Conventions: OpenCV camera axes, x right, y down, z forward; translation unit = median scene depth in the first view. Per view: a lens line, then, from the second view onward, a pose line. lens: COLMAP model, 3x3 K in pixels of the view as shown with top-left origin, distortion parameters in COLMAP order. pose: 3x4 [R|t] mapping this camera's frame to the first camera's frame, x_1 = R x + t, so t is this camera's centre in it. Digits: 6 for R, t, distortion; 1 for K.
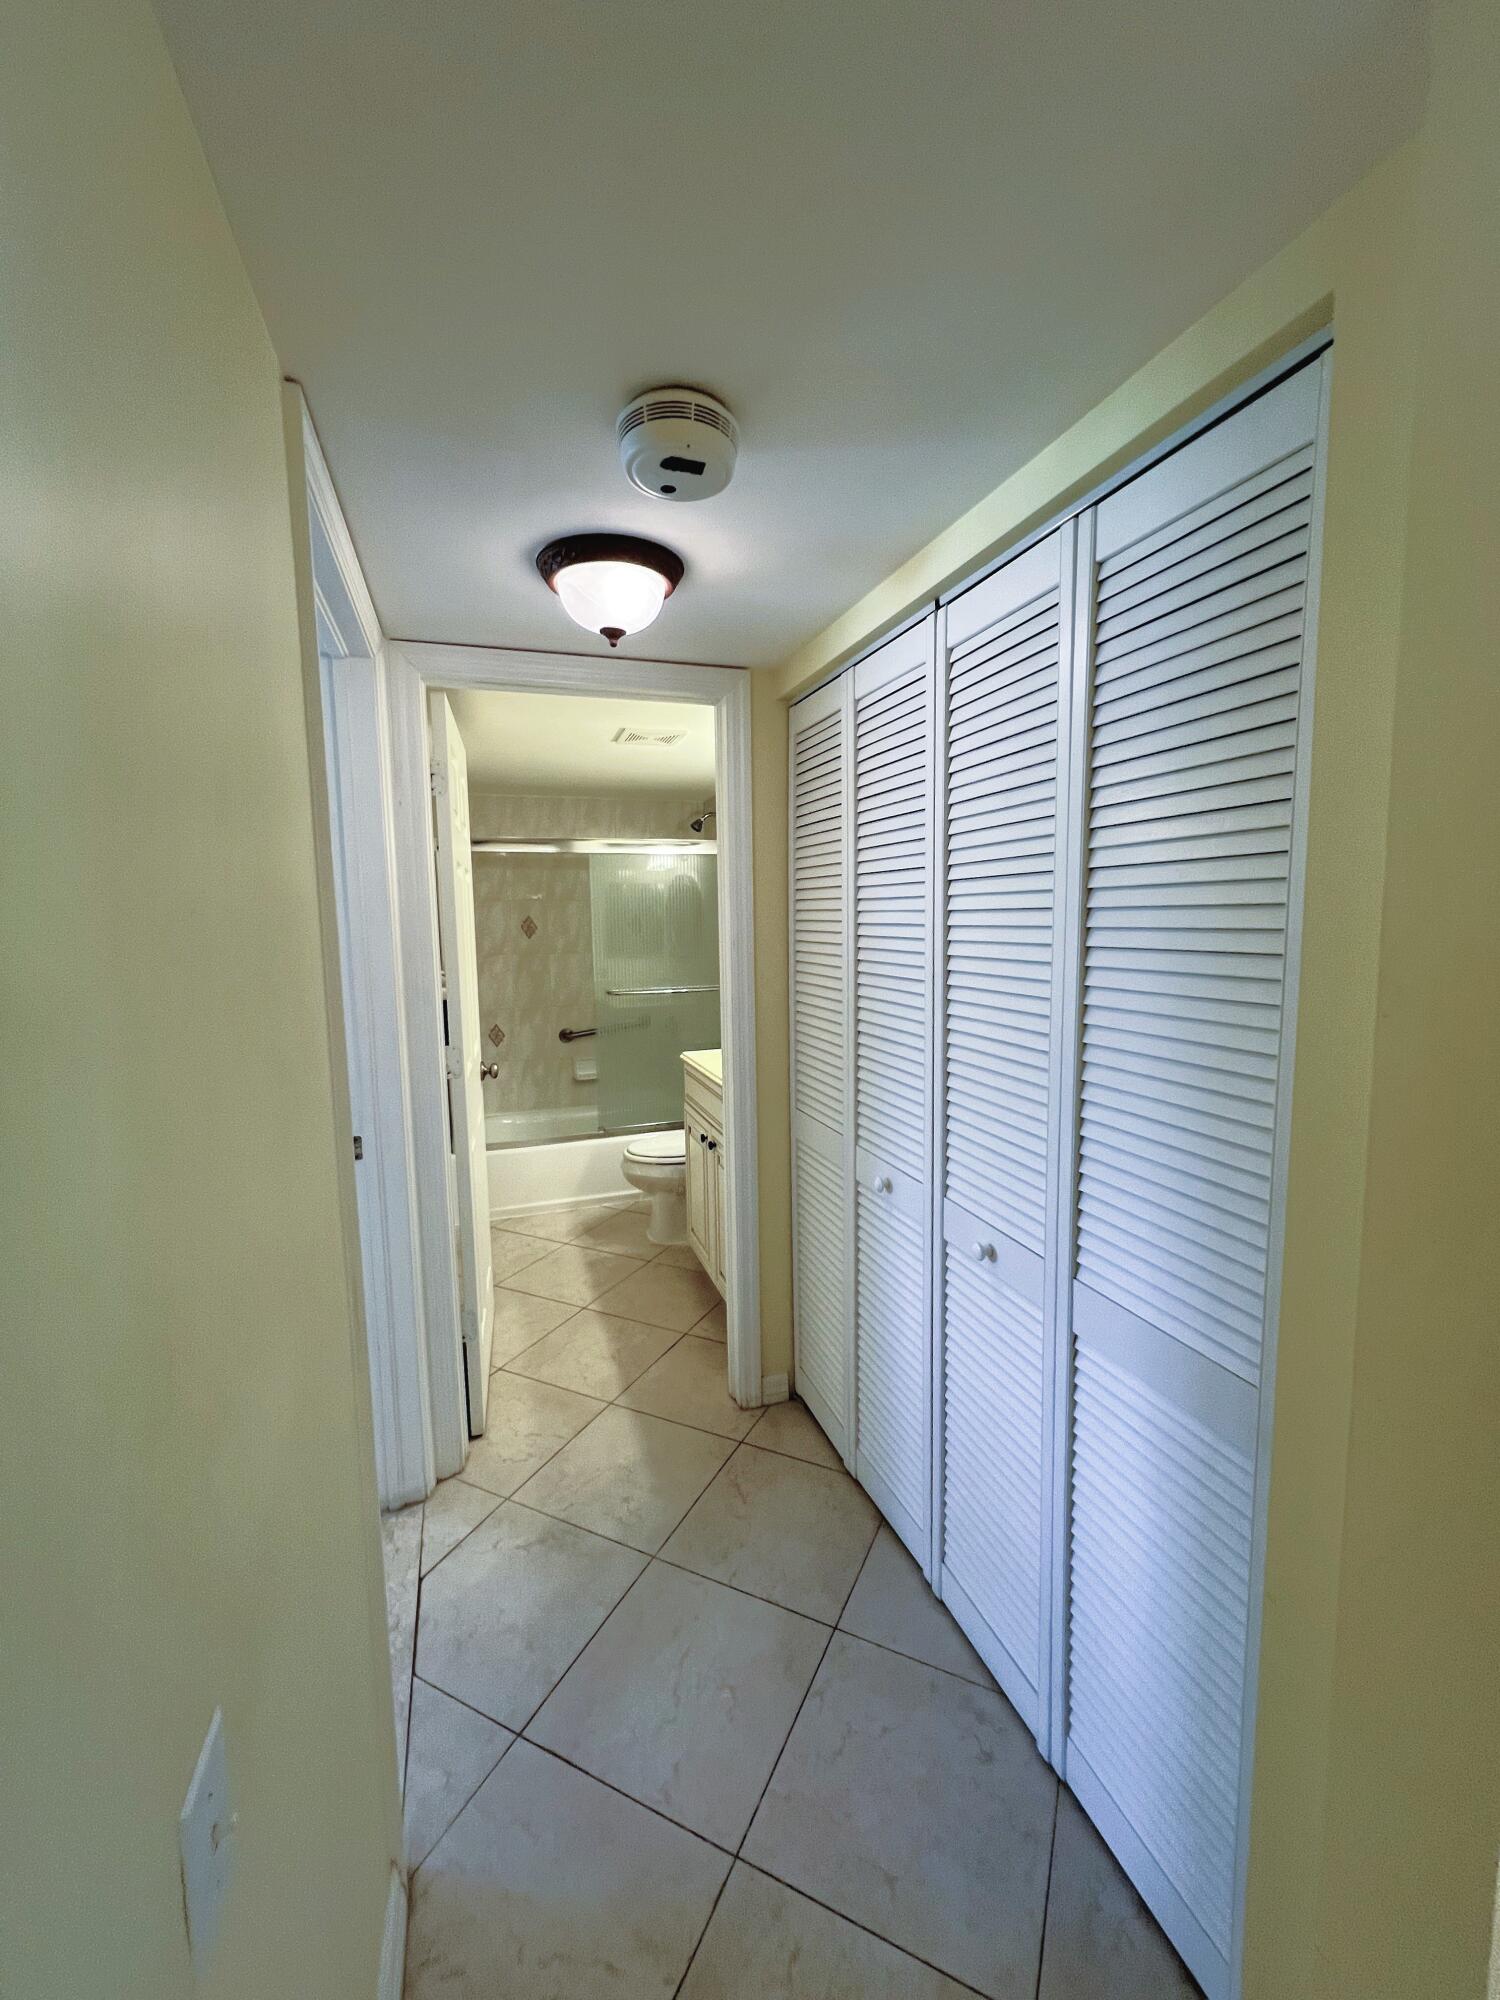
lens RADIAL K [[788.6, 0, 750.0], [0, 788.6, 1000.0], [0, 0, 1]] dist [-0.002343, -0.000155]
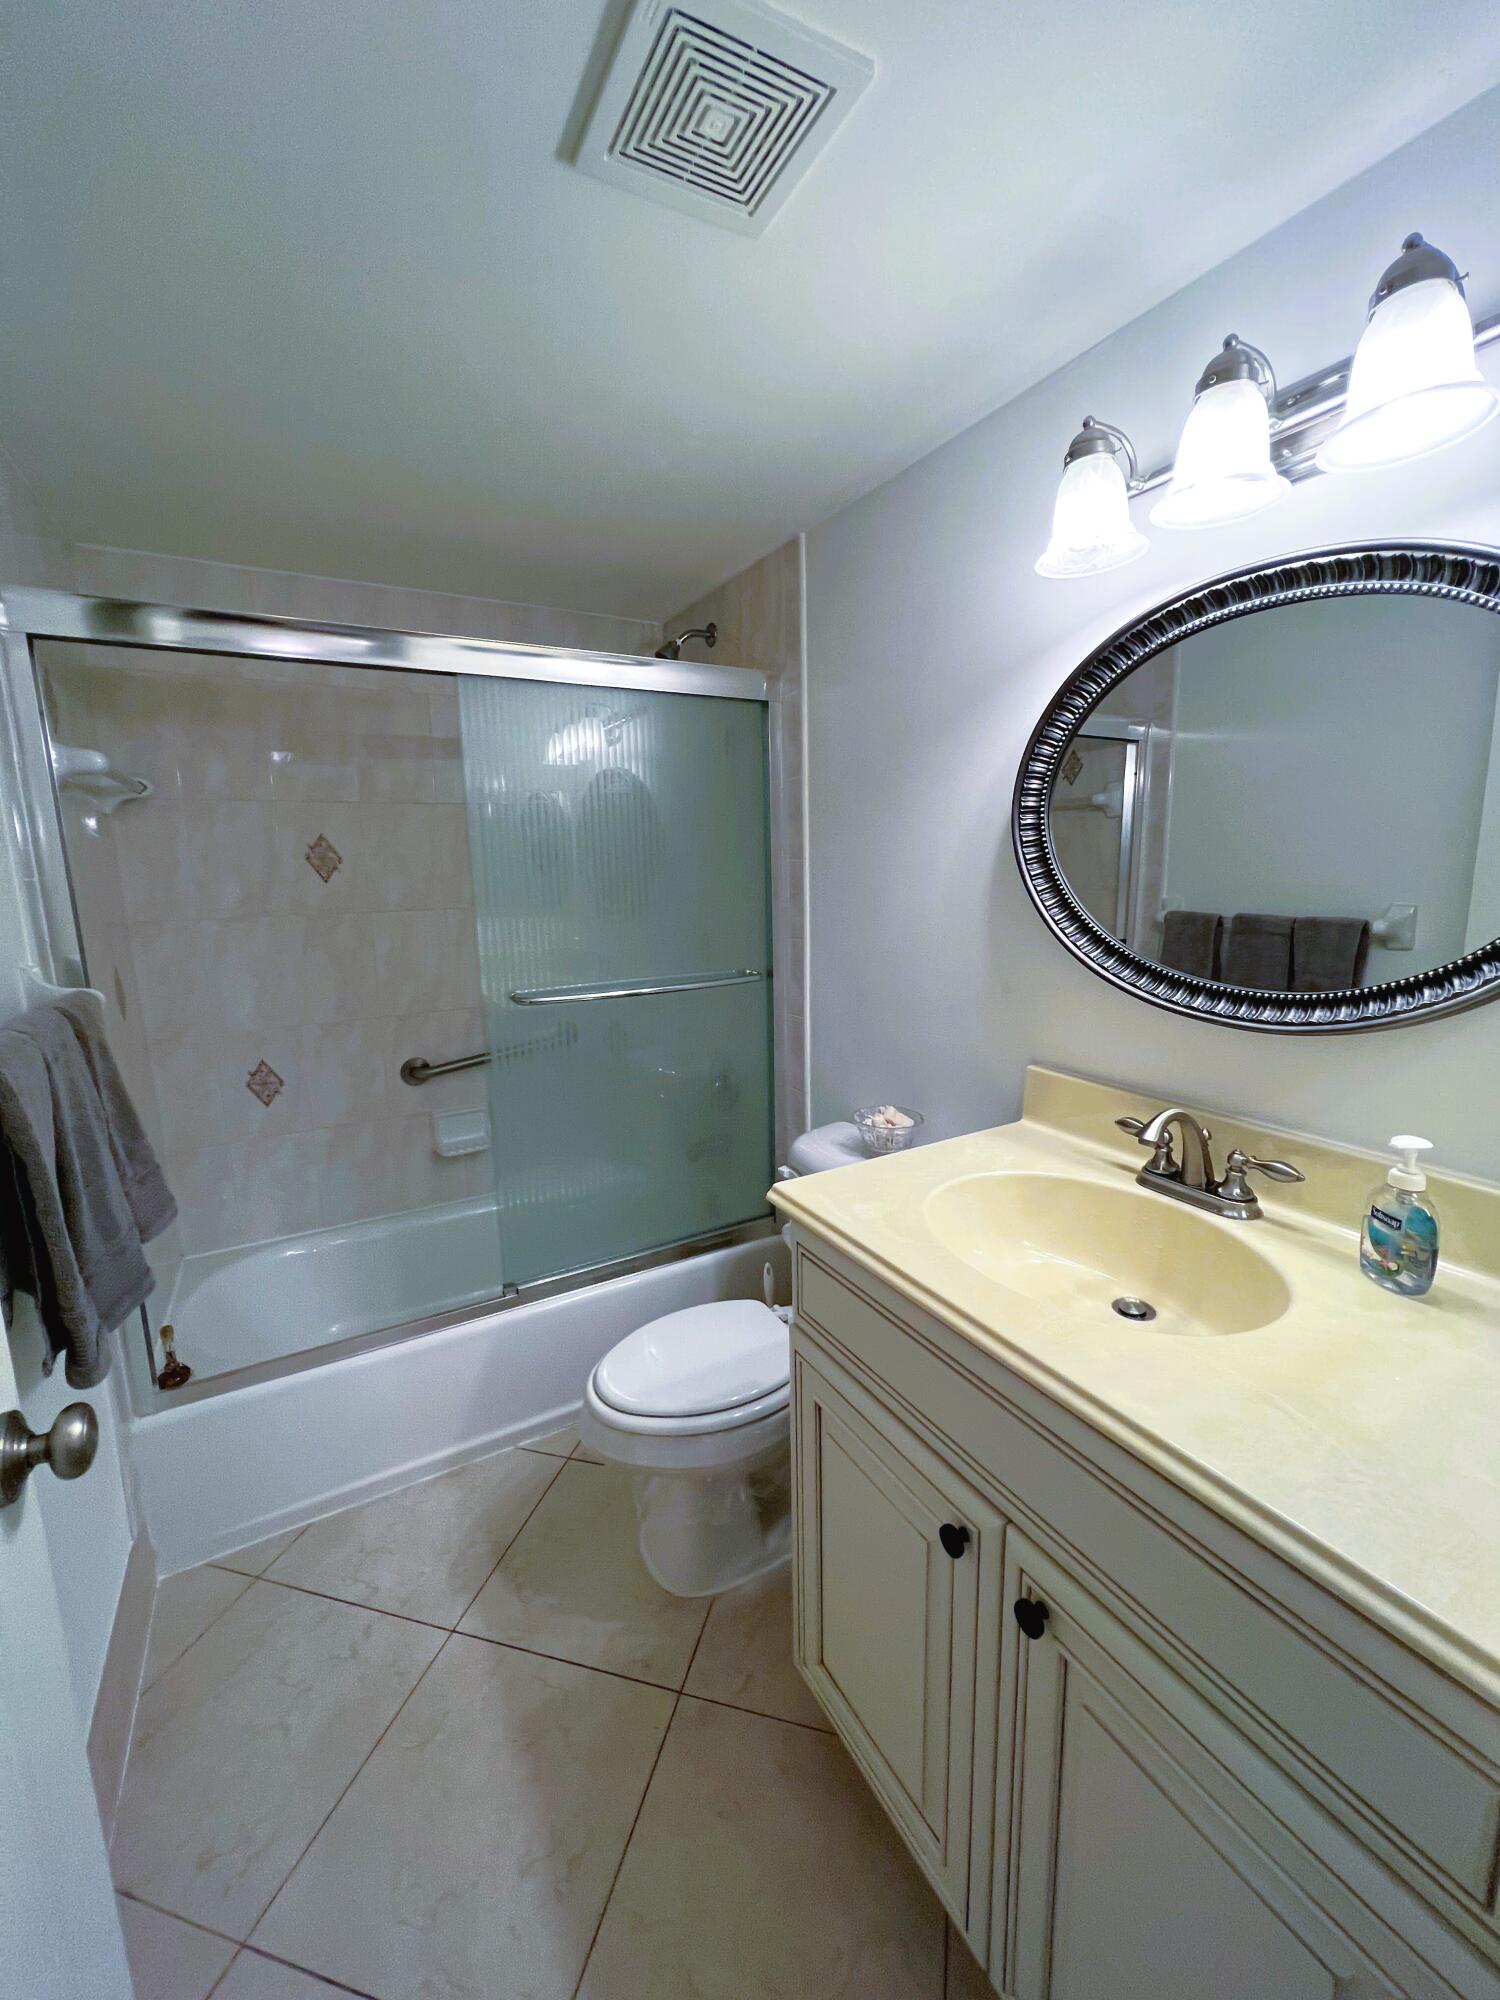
lens RADIAL K [[788.6, 0, 750.0], [0, 788.6, 1000.0], [0, 0, 1]] dist [-0.002343, -0.000155]
pose [[0.981847, -0.038080, 0.185813, -0.131873], [0.026321, 0.997515, 0.065346, -0.034298], [-0.187840, -0.059269, 0.980410, 0.535926]]
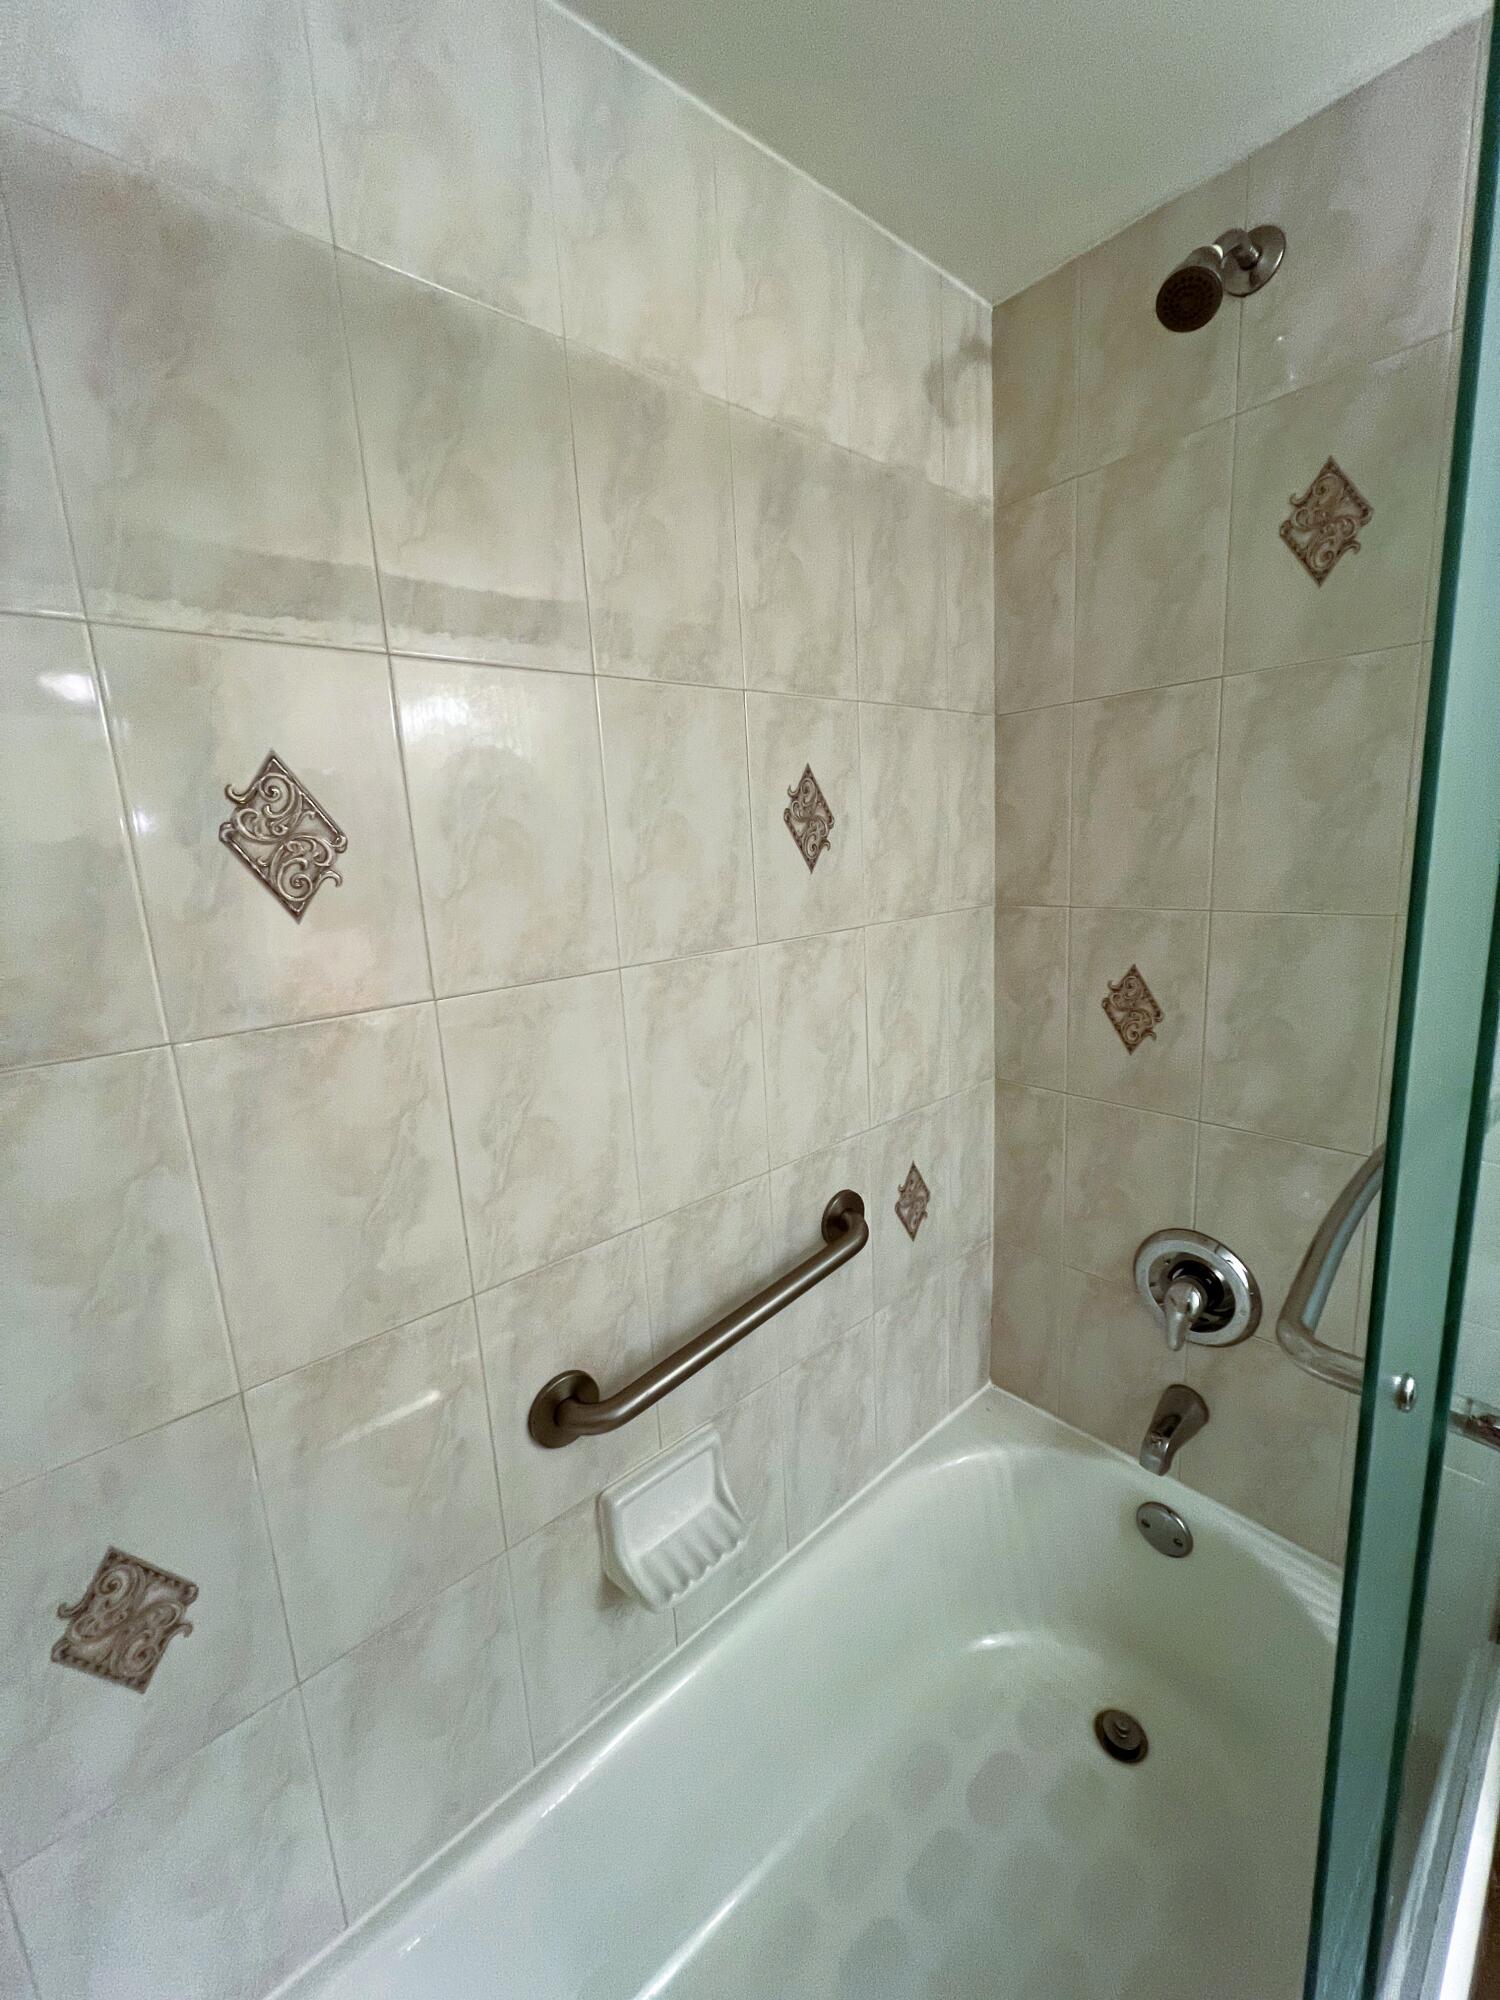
lens RADIAL K [[788.6, 0, 750.0], [0, 788.6, 1000.0], [0, 0, 1]] dist [-0.002343, -0.000155]
pose [[0.919168, -0.108098, 0.378742, -0.297189], [0.081367, 0.992972, 0.085938, -0.077259], [-0.385370, -0.048175, 0.921504, 0.951250]]
